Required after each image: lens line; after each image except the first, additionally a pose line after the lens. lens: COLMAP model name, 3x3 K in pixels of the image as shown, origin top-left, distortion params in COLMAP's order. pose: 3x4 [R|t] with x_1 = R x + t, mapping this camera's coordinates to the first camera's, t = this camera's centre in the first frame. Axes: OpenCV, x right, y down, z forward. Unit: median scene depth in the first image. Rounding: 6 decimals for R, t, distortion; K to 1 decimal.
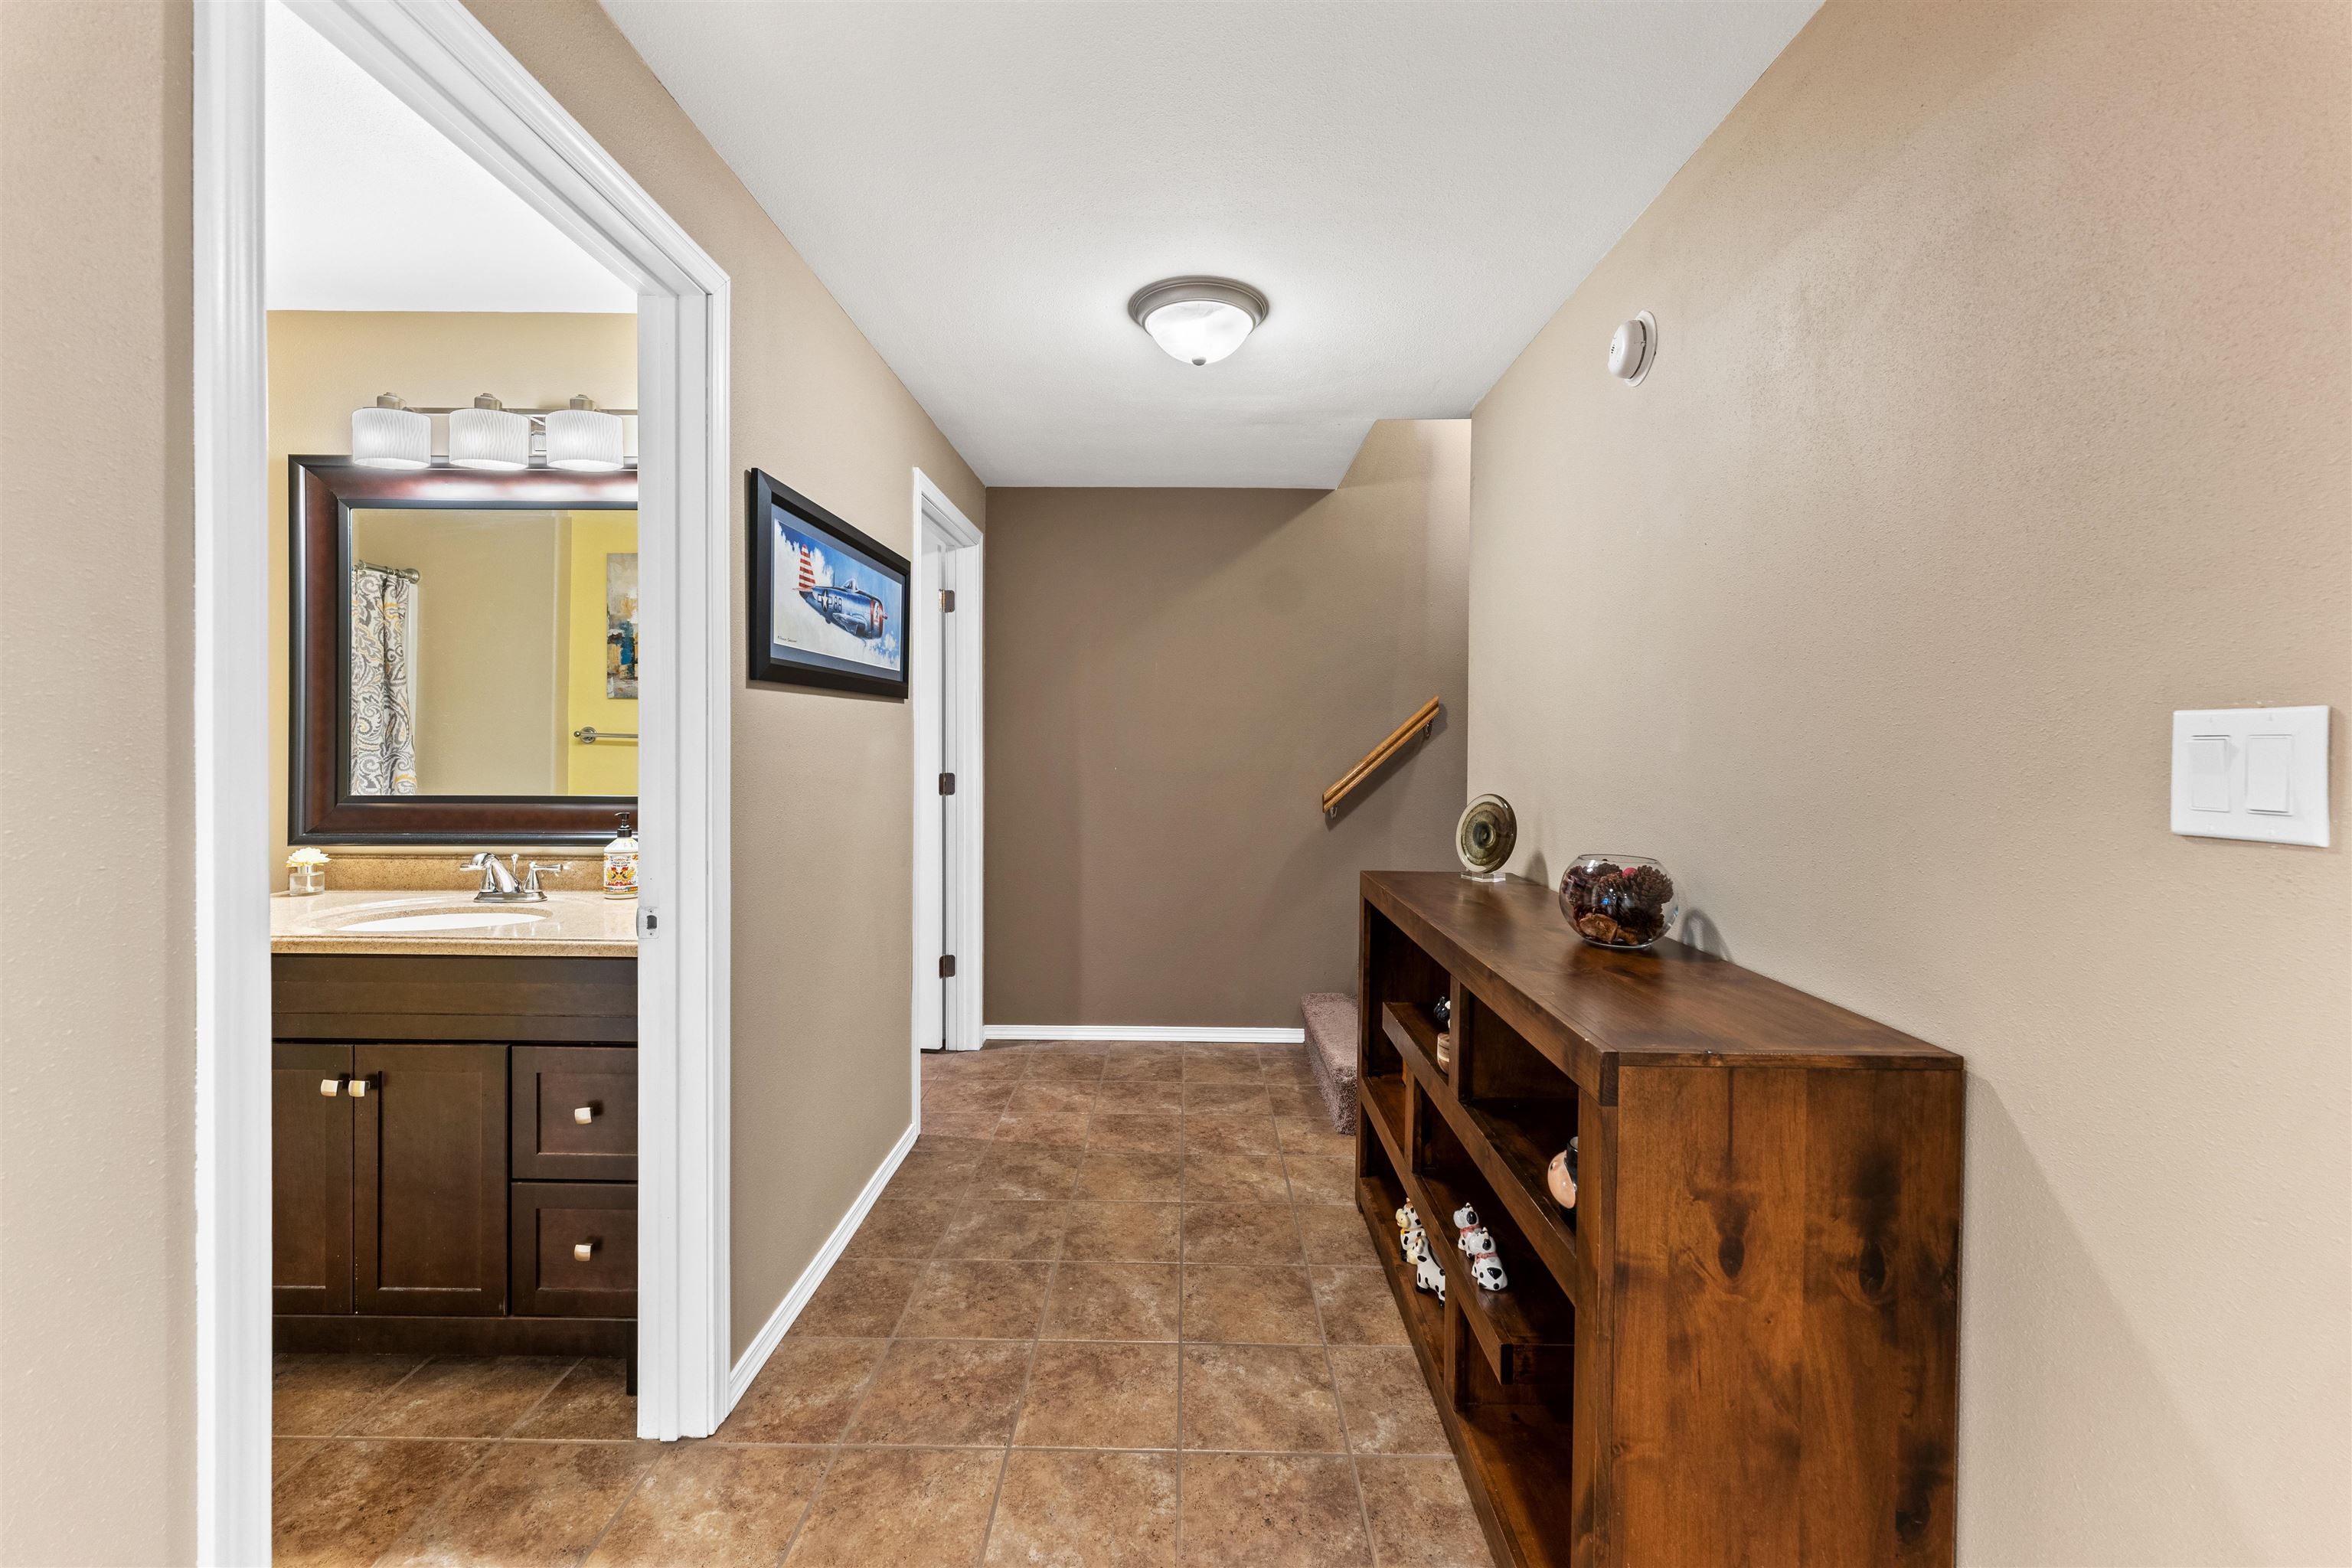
lens RADIAL K [[960.8, 0, 1181.9], [0, 960.8, 752.9], [0, 0, 1]] dist [0.008969, -0.000113]
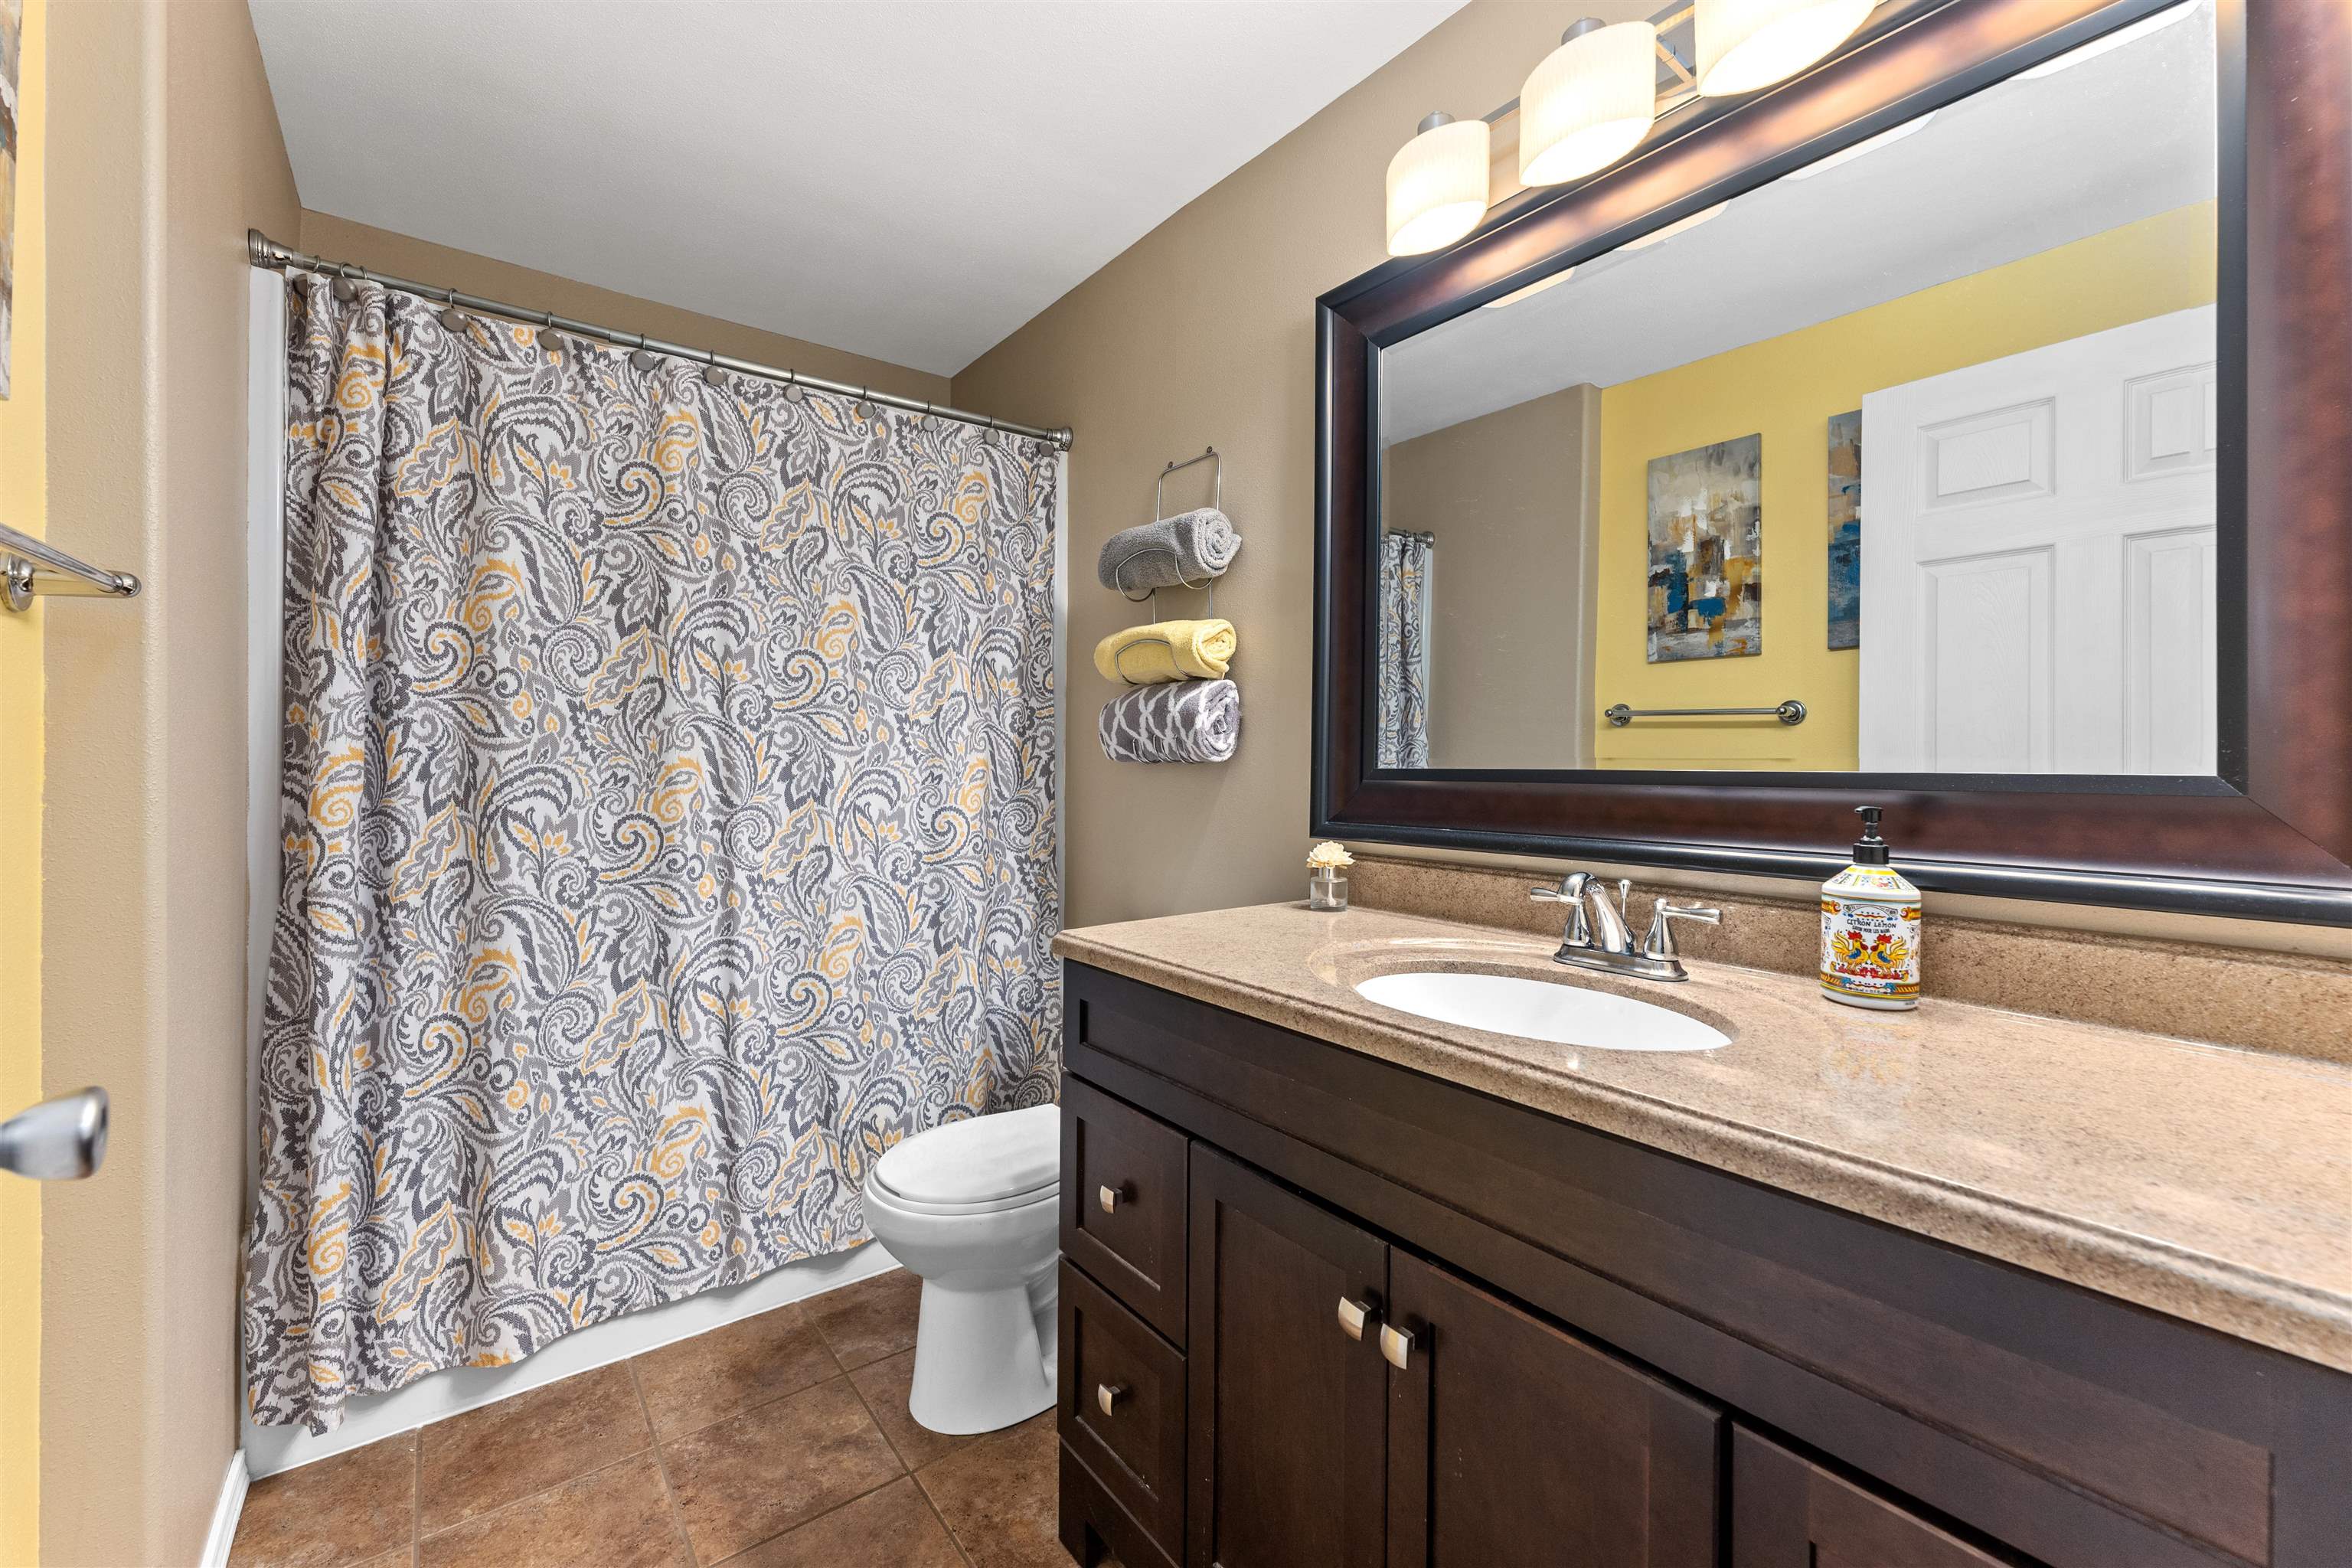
lens RADIAL K [[960.8, 0, 1175.2], [0, 960.8, 771.7], [0, 0, 1]] dist [0.008969, -0.000113]
pose [[0.617983, 0.005957, -0.786169, -0.423600], [-0.011186, 0.999937, -0.001216, 0.049483], [0.786112, 0.009545, 0.618010, 0.478810]]
